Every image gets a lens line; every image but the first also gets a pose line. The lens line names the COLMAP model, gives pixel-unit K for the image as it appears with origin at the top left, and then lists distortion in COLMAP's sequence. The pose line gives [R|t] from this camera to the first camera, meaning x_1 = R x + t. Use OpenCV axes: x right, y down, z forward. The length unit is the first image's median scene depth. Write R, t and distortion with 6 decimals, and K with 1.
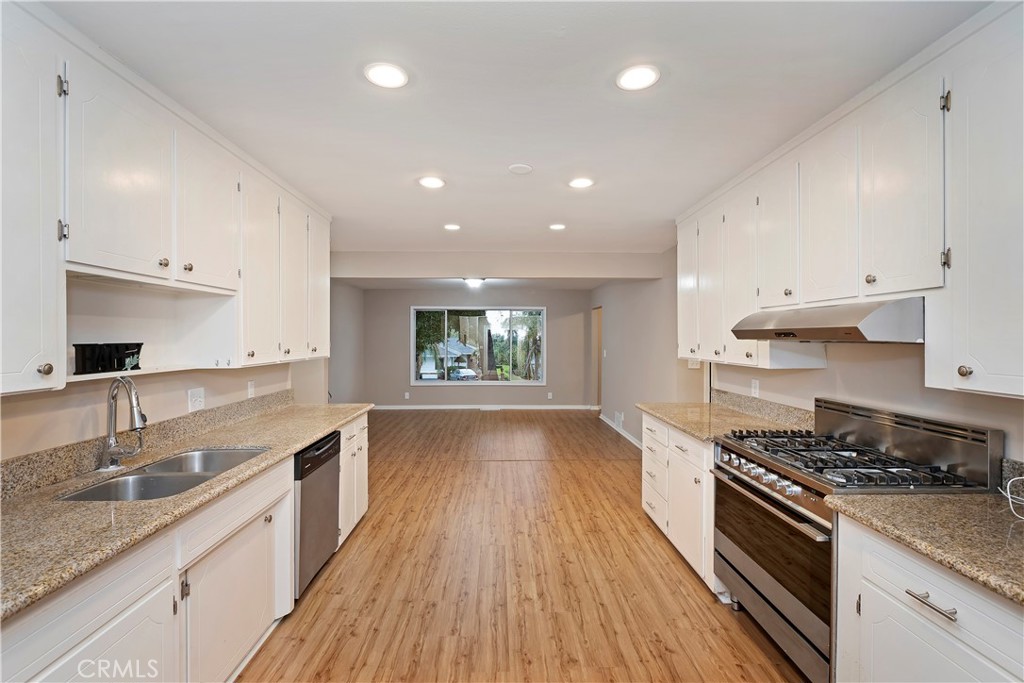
lens RADIAL K [[469.5, 0, 504.3], [0, 469.5, 339.3], [0, 0, 1]] dist [-0.000773, 0.000076]
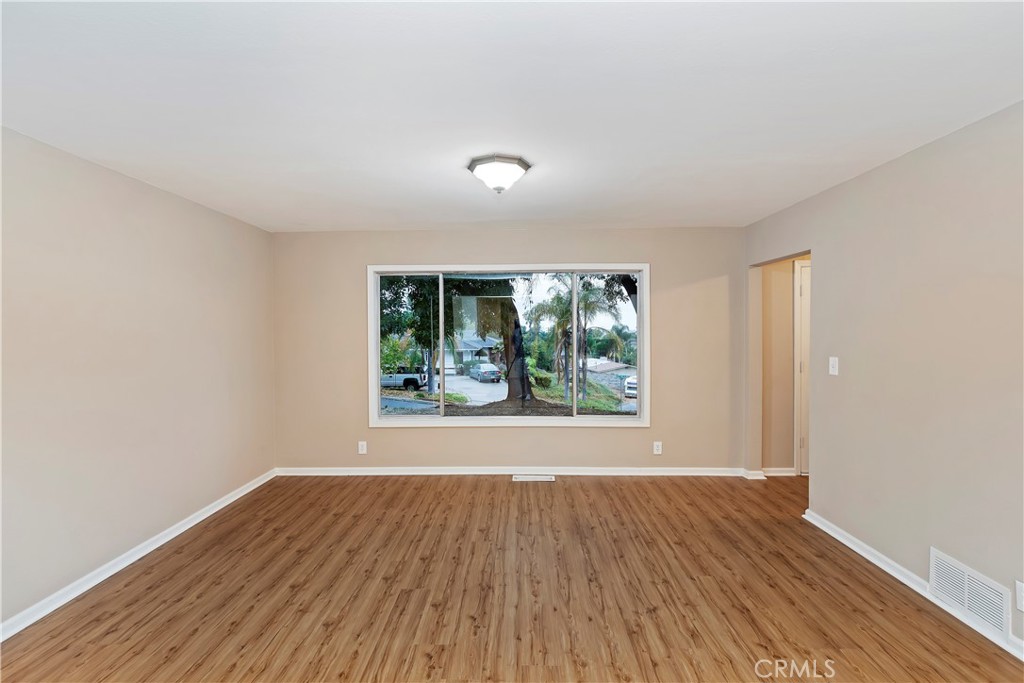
lens RADIAL K [[469.5, 0, 513.9], [0, 469.5, 336.9], [0, 0, 1]] dist [-0.000773, 0.000076]
pose [[0.999674, -0.003514, -0.025299, -0.007871], [0.003850, 0.999905, 0.013260, -0.000080], [0.025250, -0.013353, 0.999592, 0.107885]]
